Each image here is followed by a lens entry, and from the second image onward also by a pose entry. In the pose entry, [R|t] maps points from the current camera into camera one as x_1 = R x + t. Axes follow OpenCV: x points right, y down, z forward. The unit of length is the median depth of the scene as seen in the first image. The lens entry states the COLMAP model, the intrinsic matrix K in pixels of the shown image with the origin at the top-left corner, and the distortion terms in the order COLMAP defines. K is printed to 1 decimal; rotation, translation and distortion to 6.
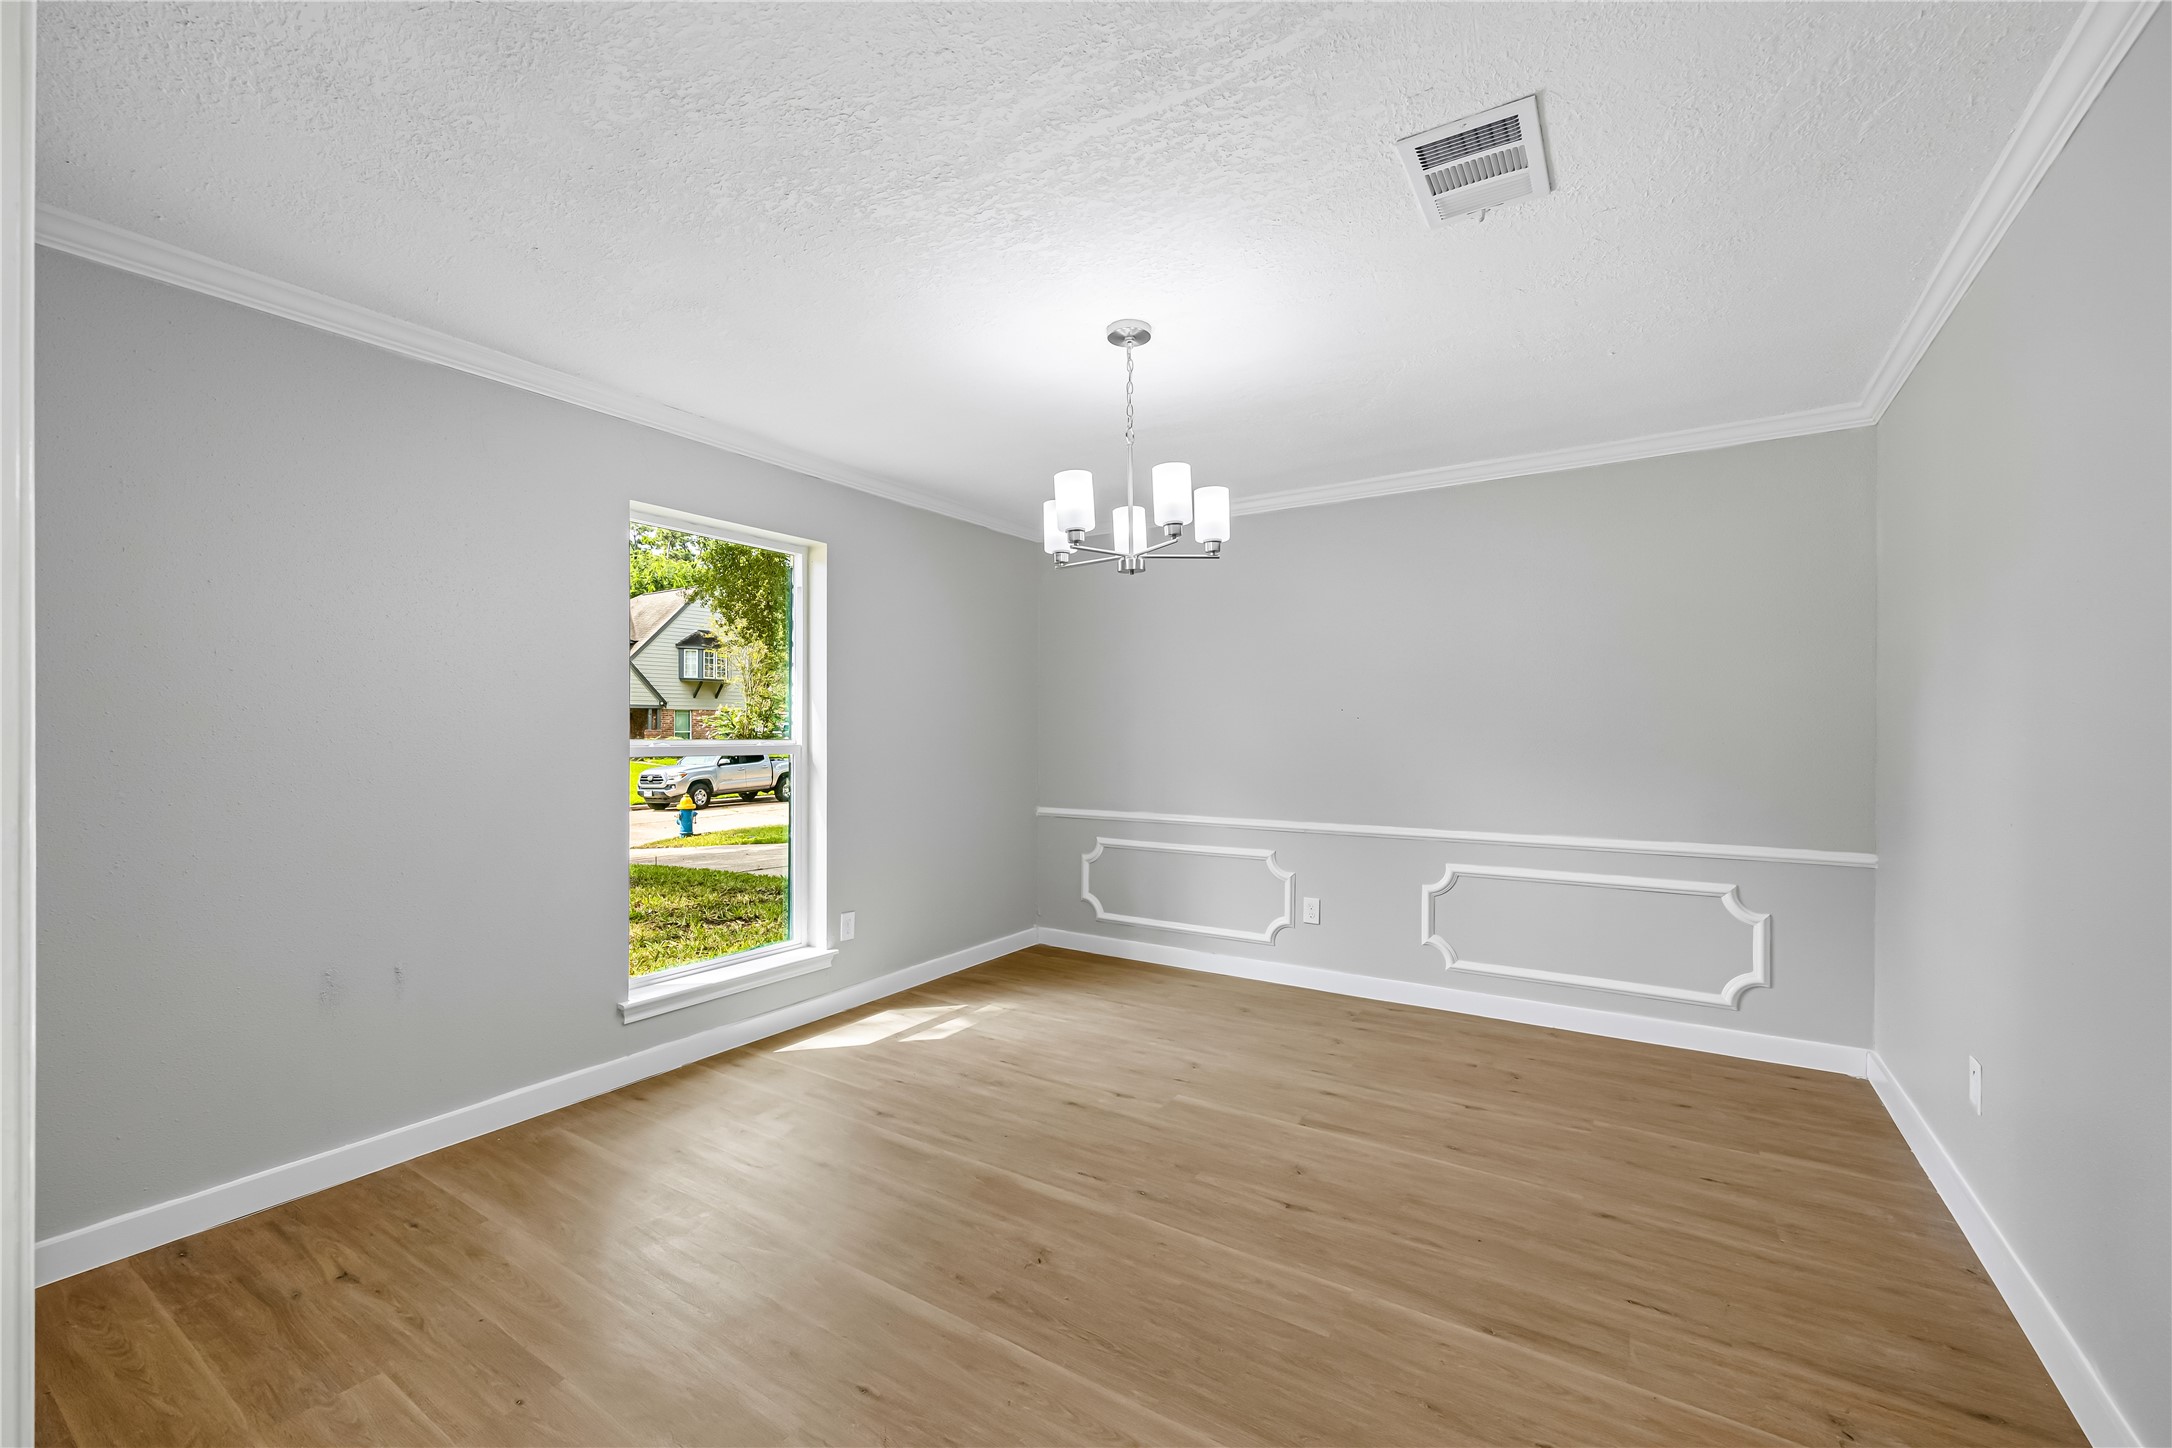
lens RADIAL K [[873.5, 0, 1088.3], [0, 873.5, 728.8], [0, 0, 1]] dist [-0.002757, -0.000039]
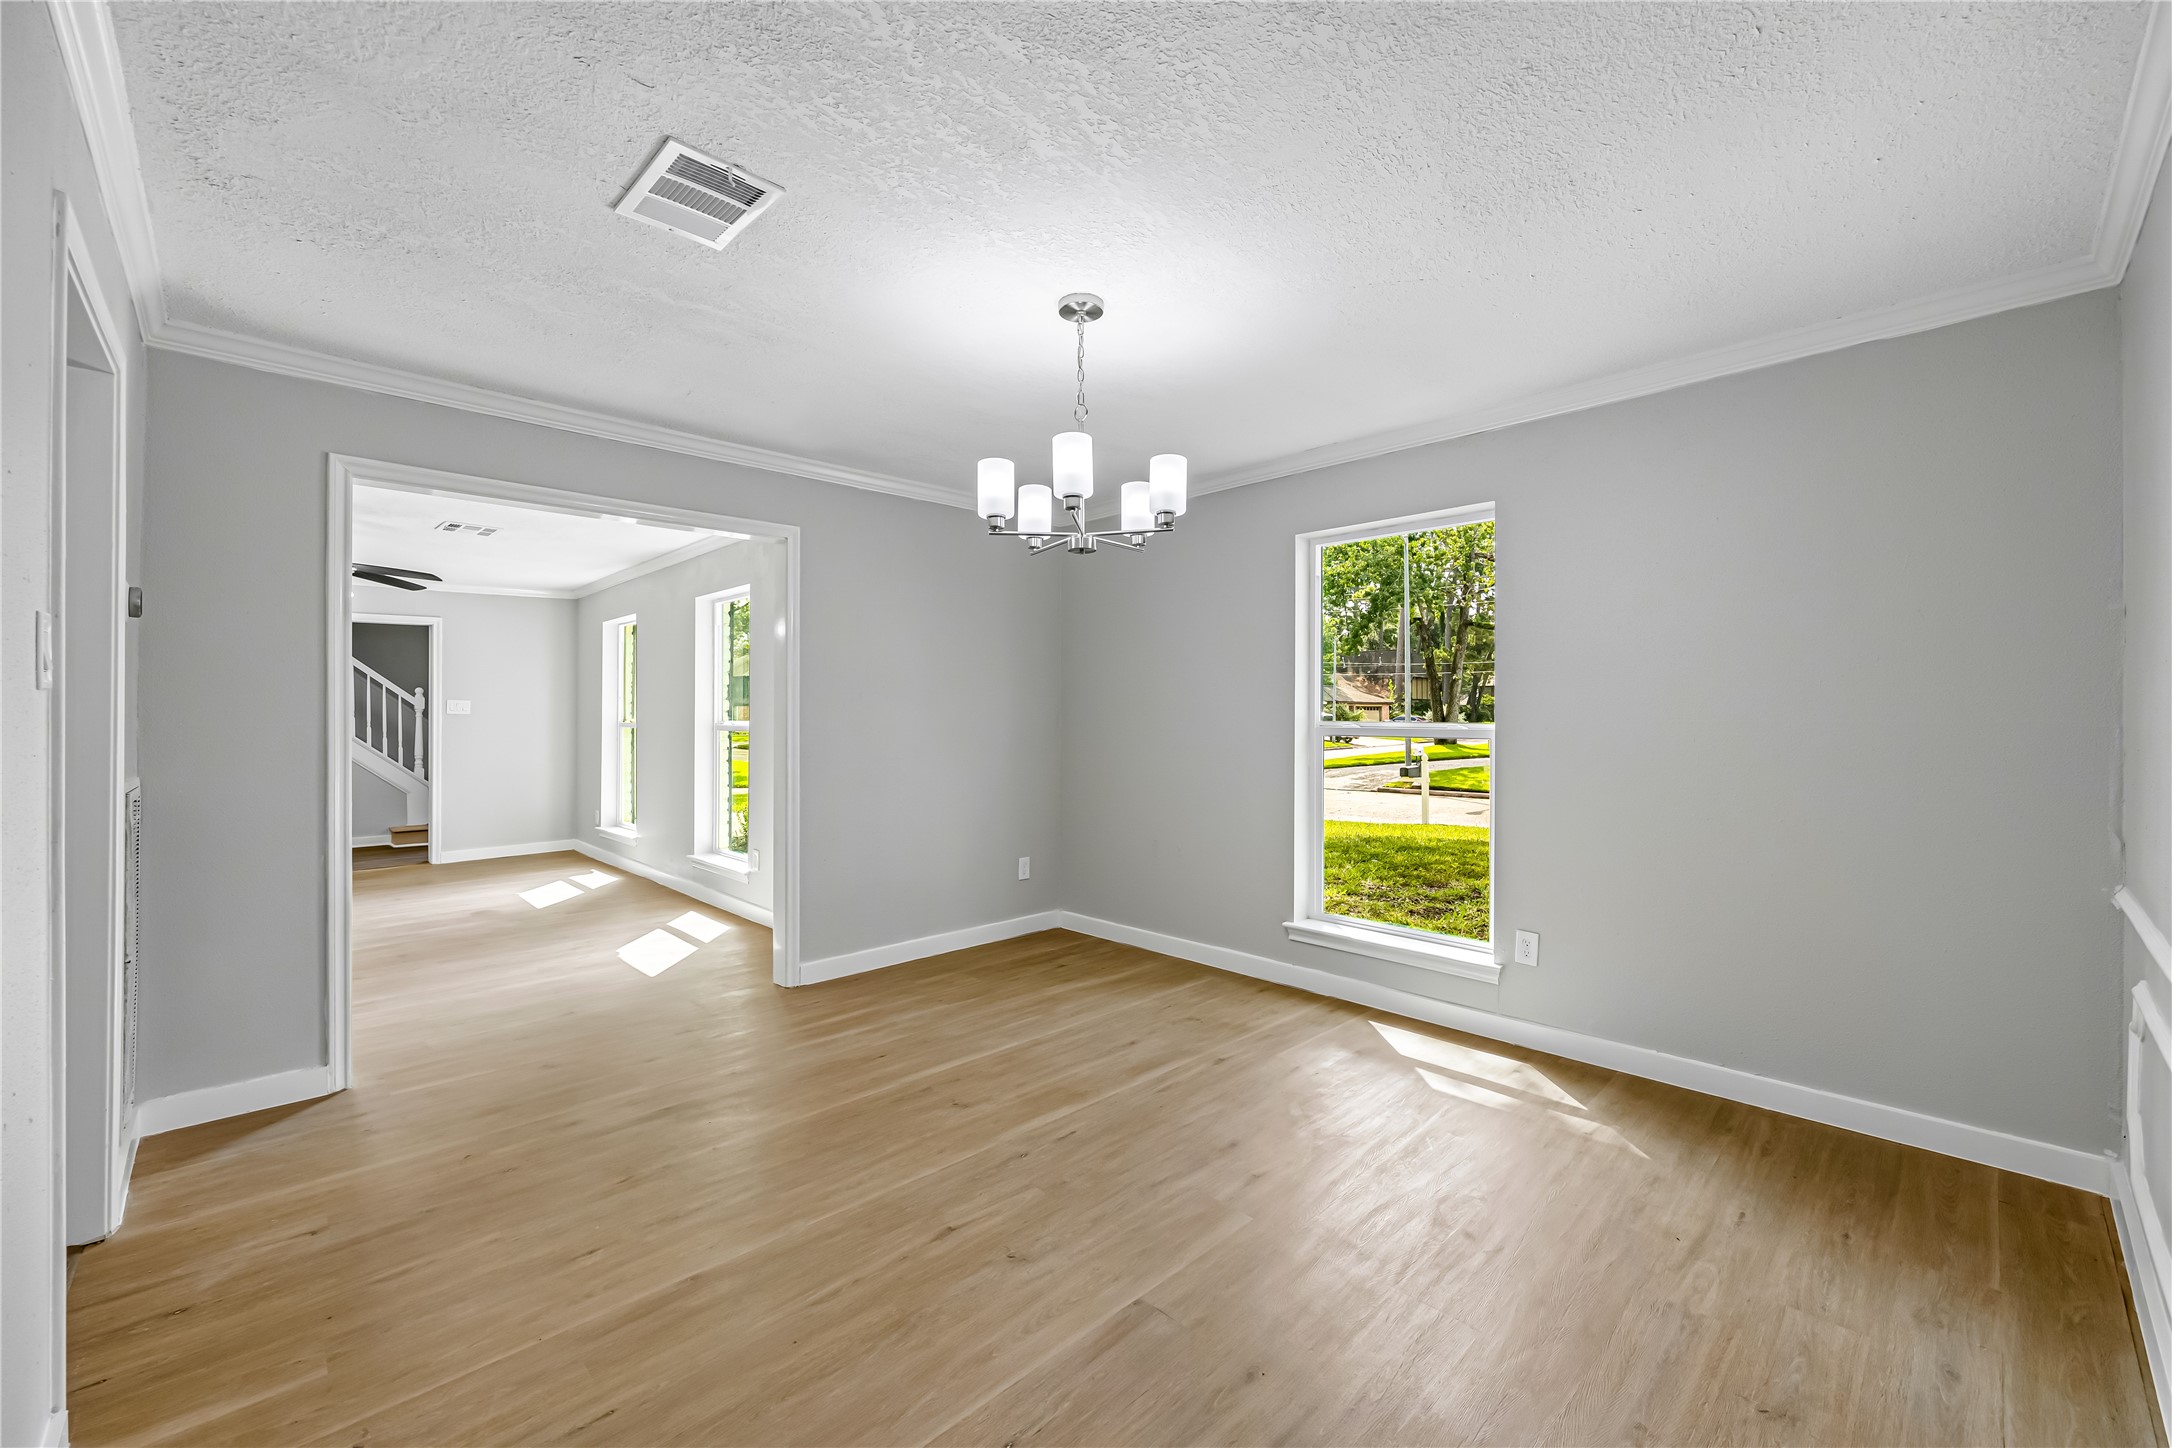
lens RADIAL K [[873.5, 0, 1078.1], [0, 873.5, 717.2], [0, 0, 1]] dist [-0.002757, -0.000039]
pose [[-0.230646, 0.000870, -0.973037, 0.887170], [0.003333, 0.999994, 0.000104, 0.007111], [0.973032, -0.003219, -0.230648, 1.092336]]
